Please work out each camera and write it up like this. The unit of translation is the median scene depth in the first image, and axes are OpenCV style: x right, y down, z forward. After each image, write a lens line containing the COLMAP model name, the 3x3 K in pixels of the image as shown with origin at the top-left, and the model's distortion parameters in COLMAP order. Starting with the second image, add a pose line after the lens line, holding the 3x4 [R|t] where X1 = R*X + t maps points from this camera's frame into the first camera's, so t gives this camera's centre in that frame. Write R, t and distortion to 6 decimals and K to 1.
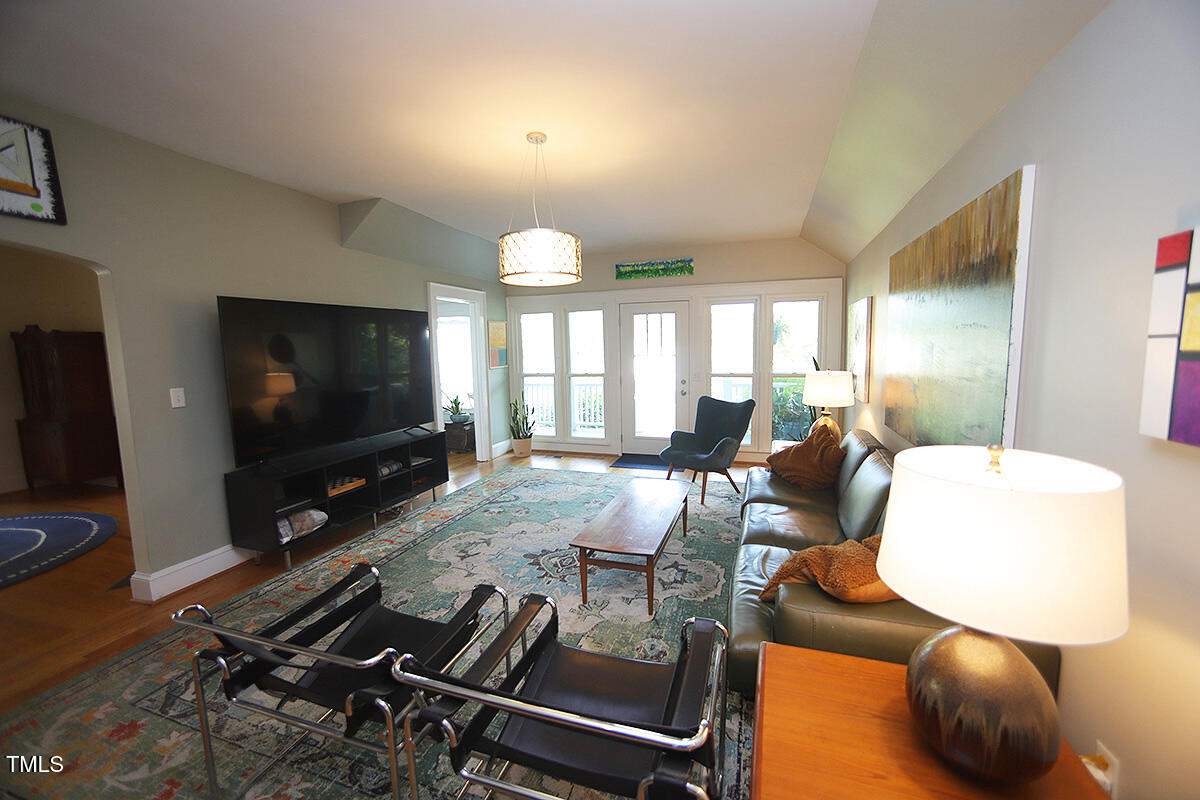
lens RADIAL K [[472.3, 0, 601.5], [0, 472.3, 402.8], [0, 0, 1]] dist [-0.014181, 0.002512]
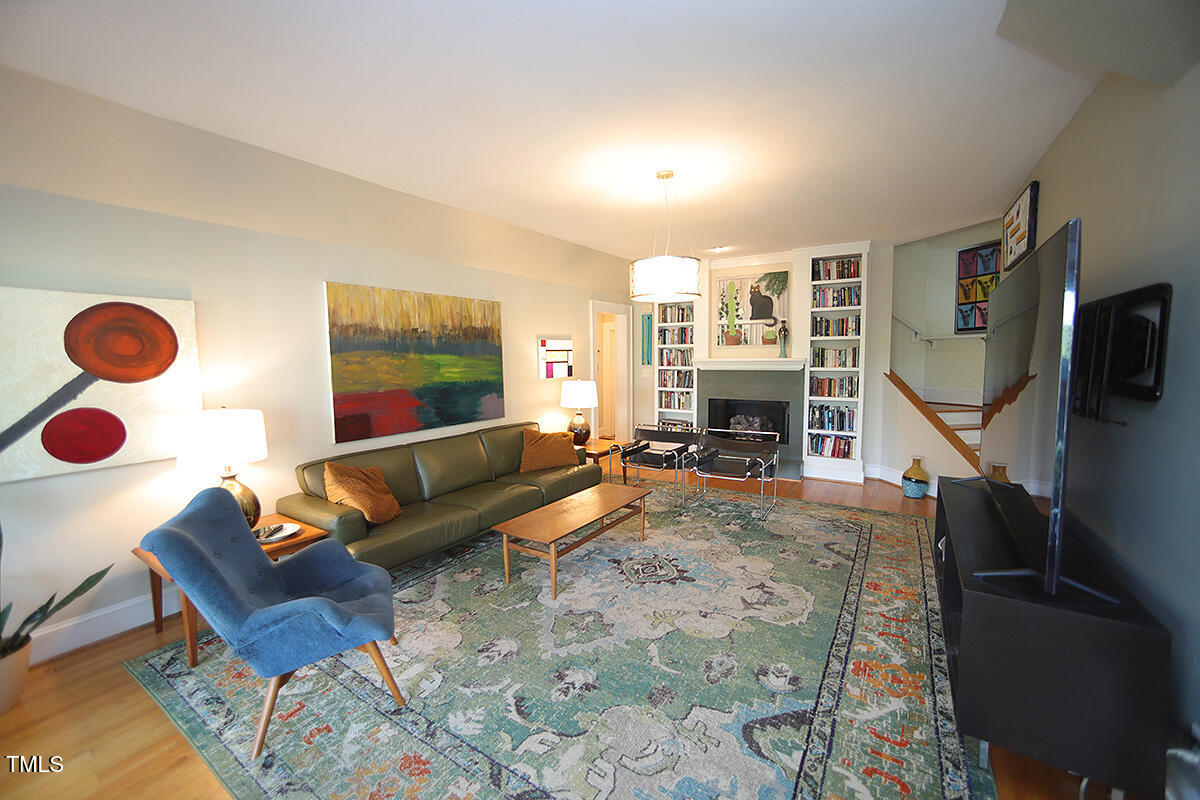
lens RADIAL K [[472.3, 0, 611.3], [0, 472.3, 391.0], [0, 0, 1]] dist [-0.014181, 0.002512]
pose [[-0.973496, 0.018285, 0.227973, -0.207977], [0.060748, 0.981666, 0.180670, -0.203574], [-0.220490, 0.189730, -0.956758, 1.730431]]
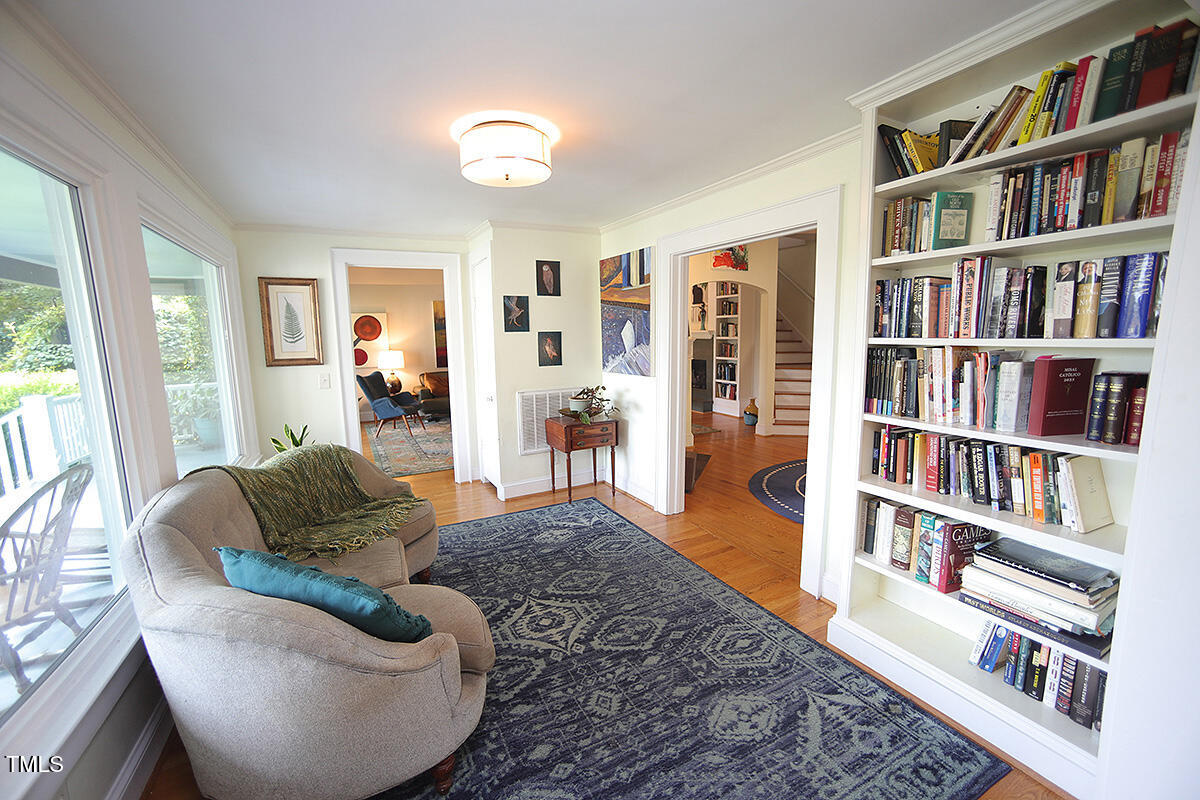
lens RADIAL K [[472.3, 0, 604.7], [0, 472.3, 397.0], [0, 0, 1]] dist [-0.014181, 0.002512]
pose [[-0.738911, -0.049235, 0.672001, -1.675197], [0.116377, 0.973013, 0.199254, -0.189532], [-0.663676, 0.225437, -0.713241, 2.124603]]
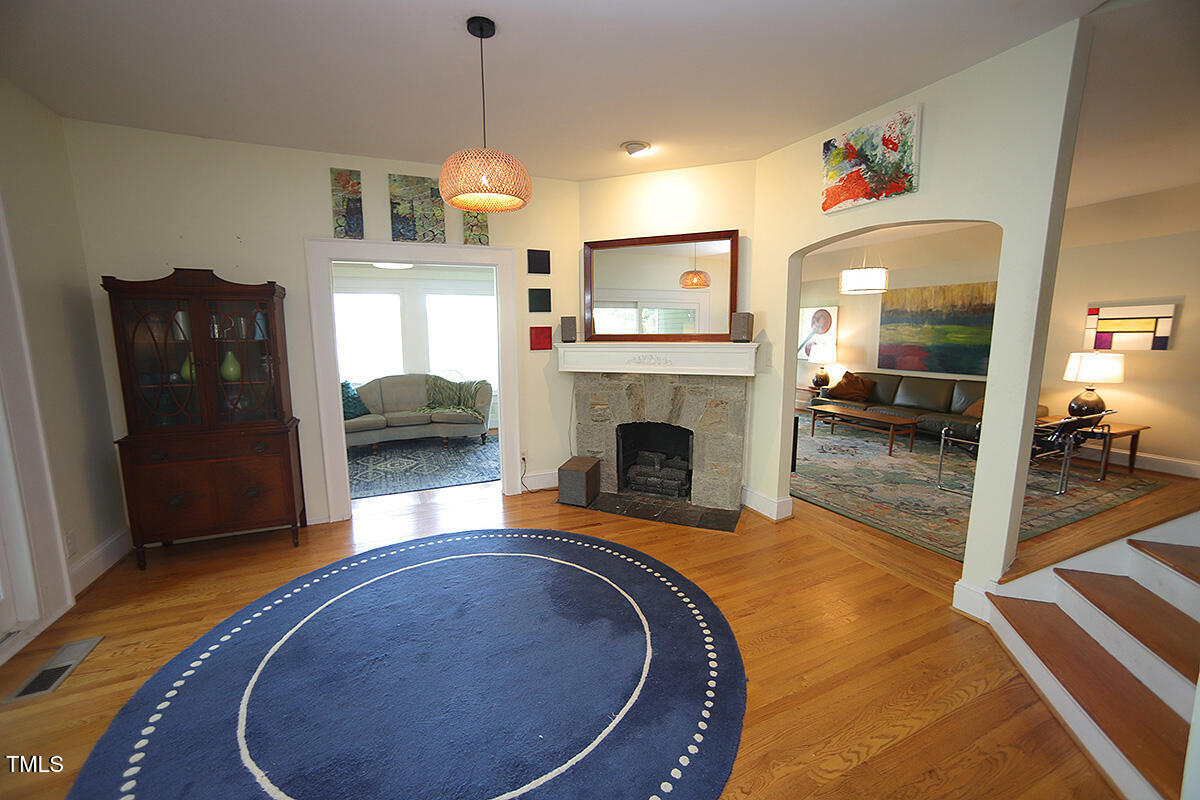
lens RADIAL K [[472.3, 0, 599.8], [0, 472.3, 398.5], [0, 0, 1]] dist [-0.014181, 0.002512]
pose [[0.717750, -0.075912, 0.692150, -1.736718], [0.068071, 0.996928, 0.038750, 0.013794], [-0.692965, 0.019302, 0.720713, 0.318918]]
